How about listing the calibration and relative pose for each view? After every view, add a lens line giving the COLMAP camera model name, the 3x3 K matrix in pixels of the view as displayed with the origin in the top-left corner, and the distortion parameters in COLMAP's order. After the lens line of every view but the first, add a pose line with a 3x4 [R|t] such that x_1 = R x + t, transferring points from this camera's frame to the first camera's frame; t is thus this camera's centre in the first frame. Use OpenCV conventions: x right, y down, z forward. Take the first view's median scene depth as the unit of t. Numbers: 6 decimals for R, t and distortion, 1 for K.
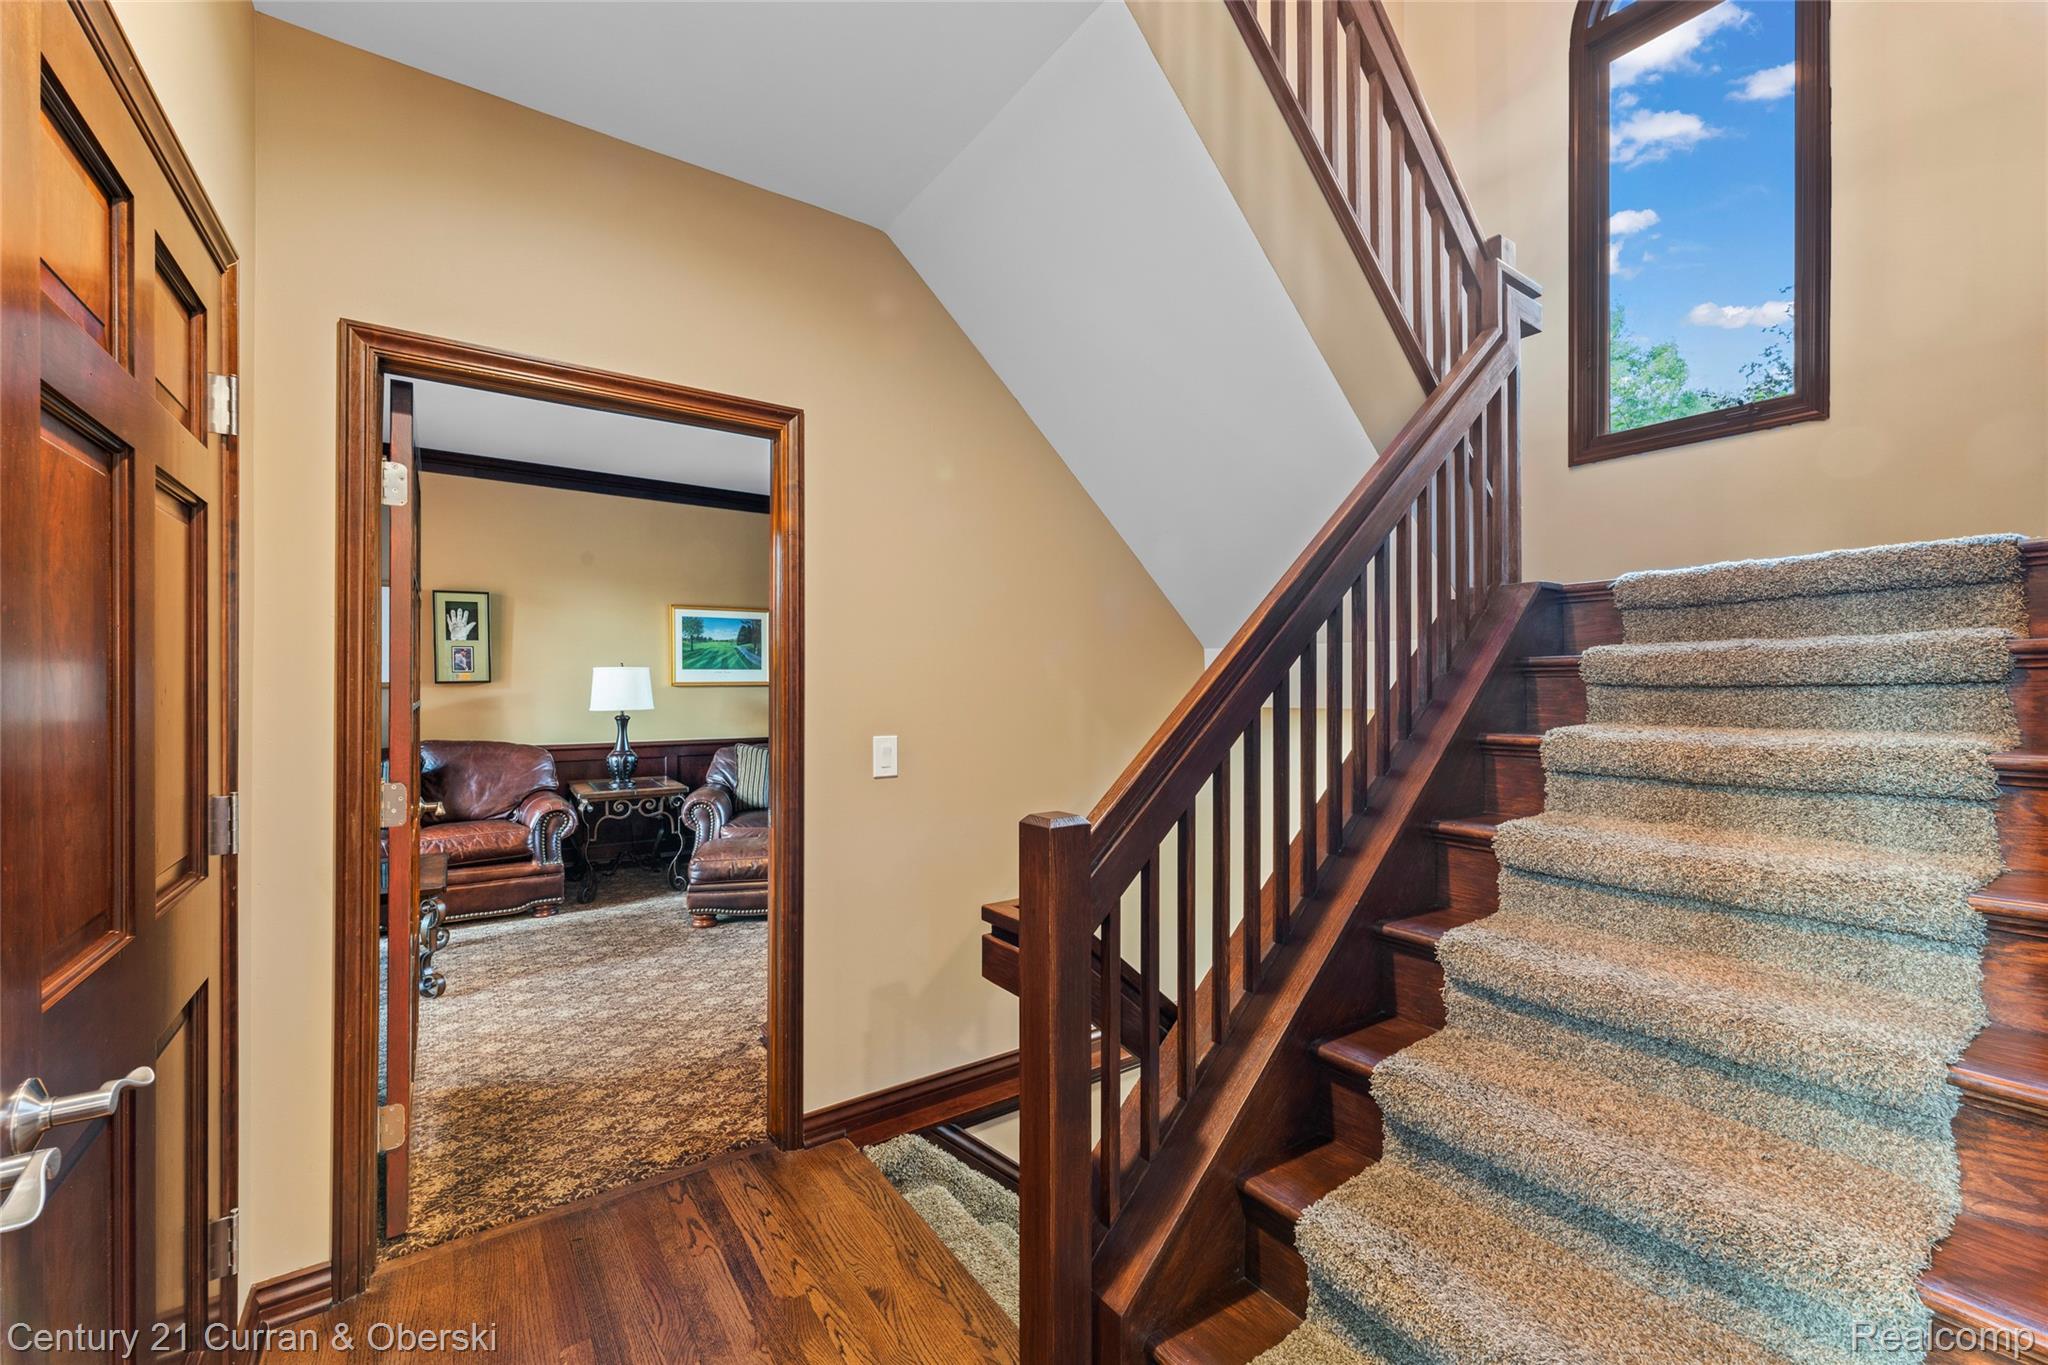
lens RADIAL K [[830.0, 0, 1030.5], [0, 830.0, 683.6], [0, 0, 1]] dist [0.003476, -0.000411]
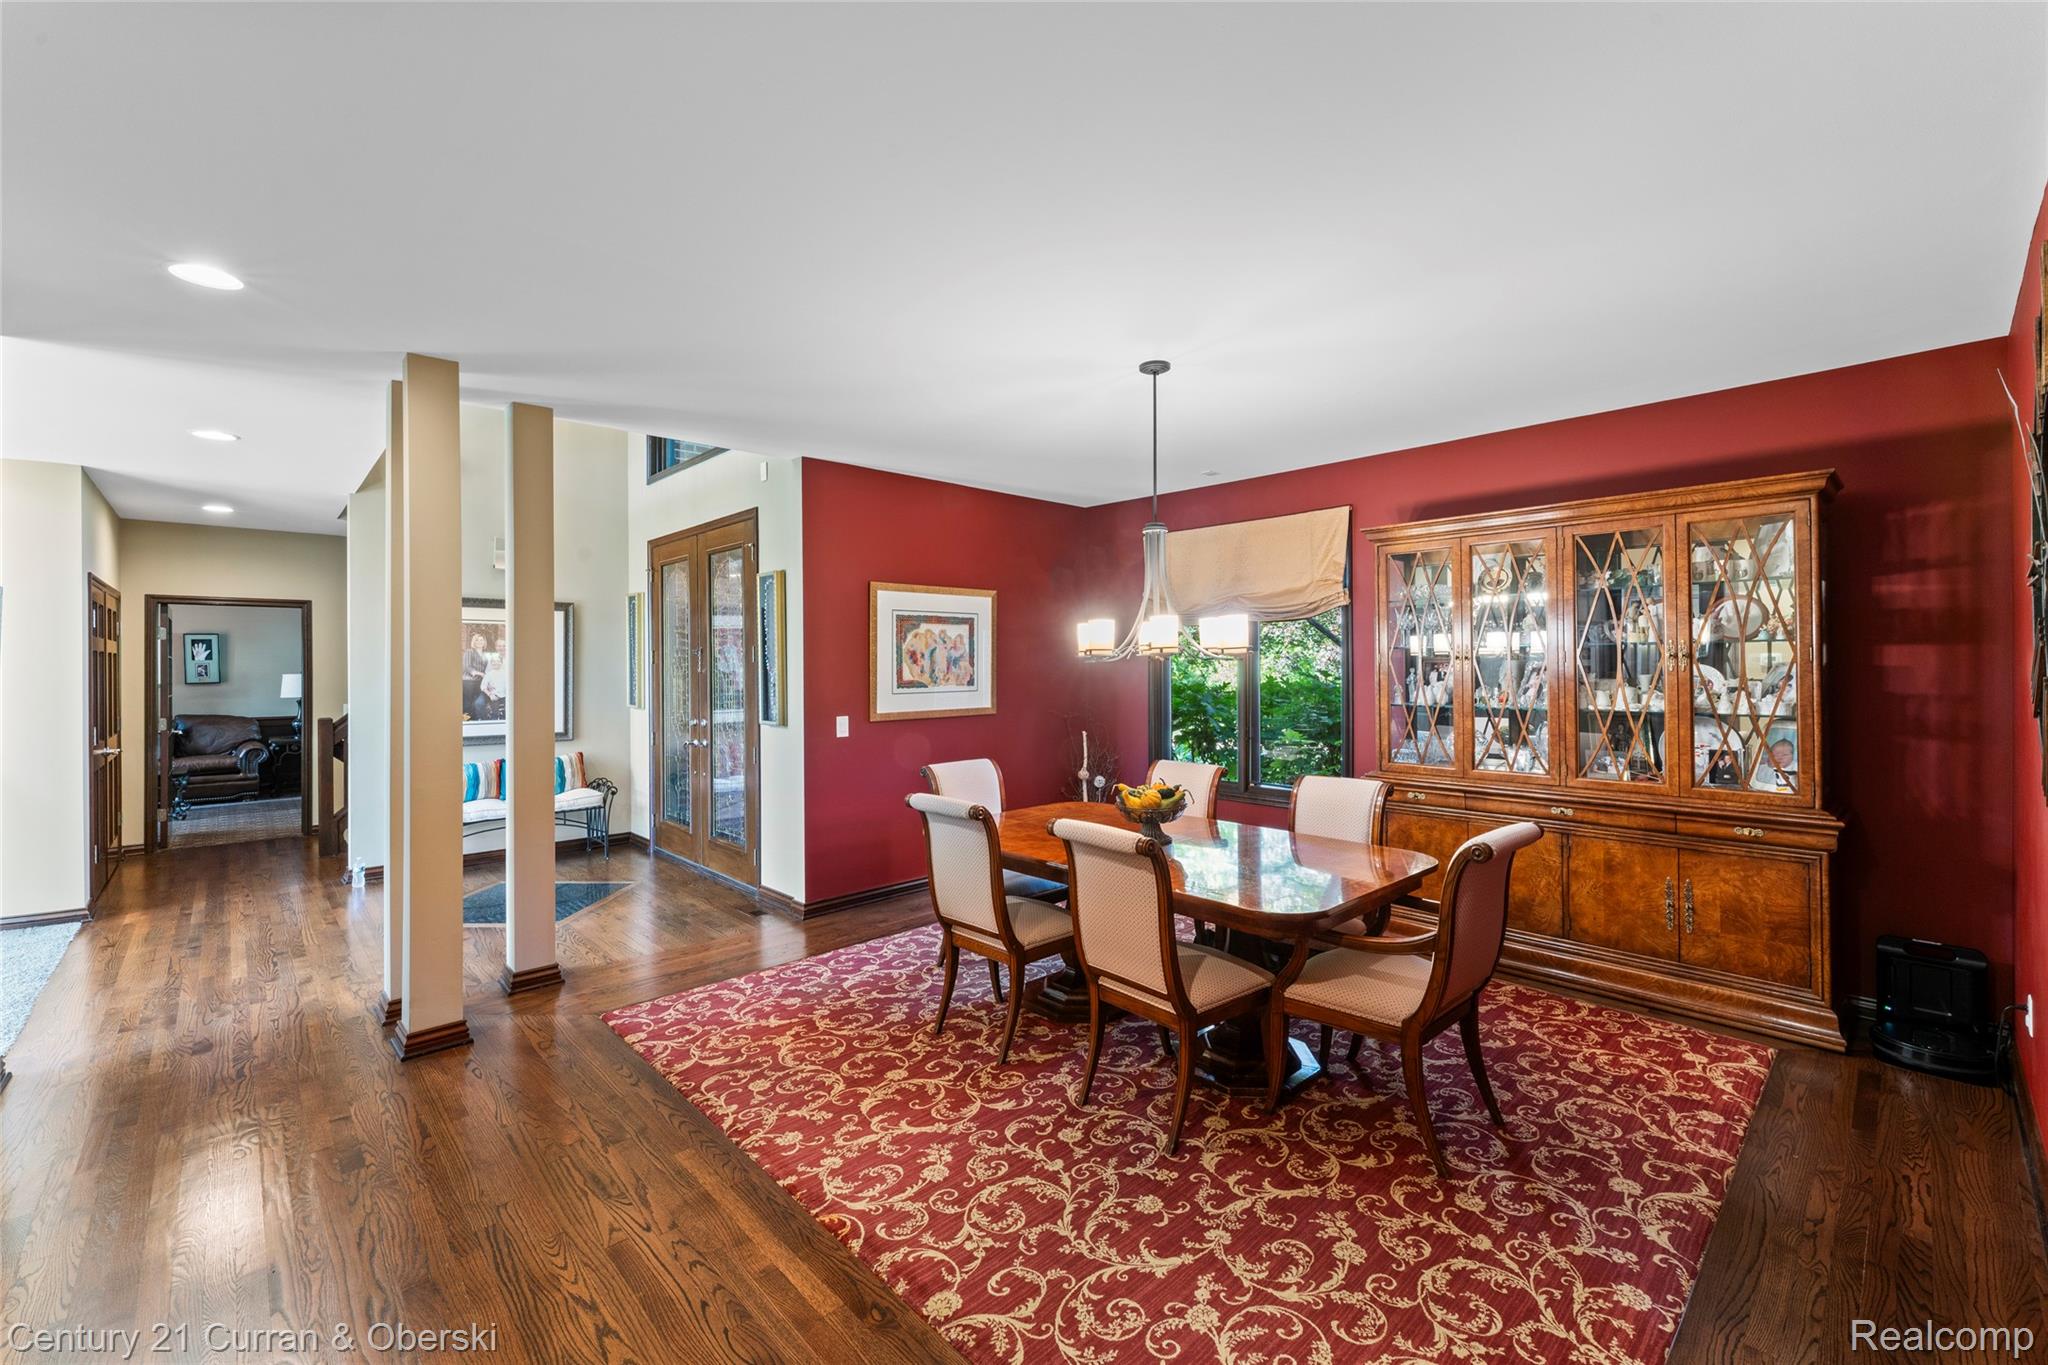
lens RADIAL K [[830.0, 0, 1044.8], [0, 830.0, 667.7], [0, 0, 1]] dist [0.003476, -0.000411]
pose [[0.986105, -0.004923, 0.166052, 0.852502], [0.004227, 0.999981, 0.004548, -0.036996], [-0.166071, -0.003783, 0.986107, -1.129916]]
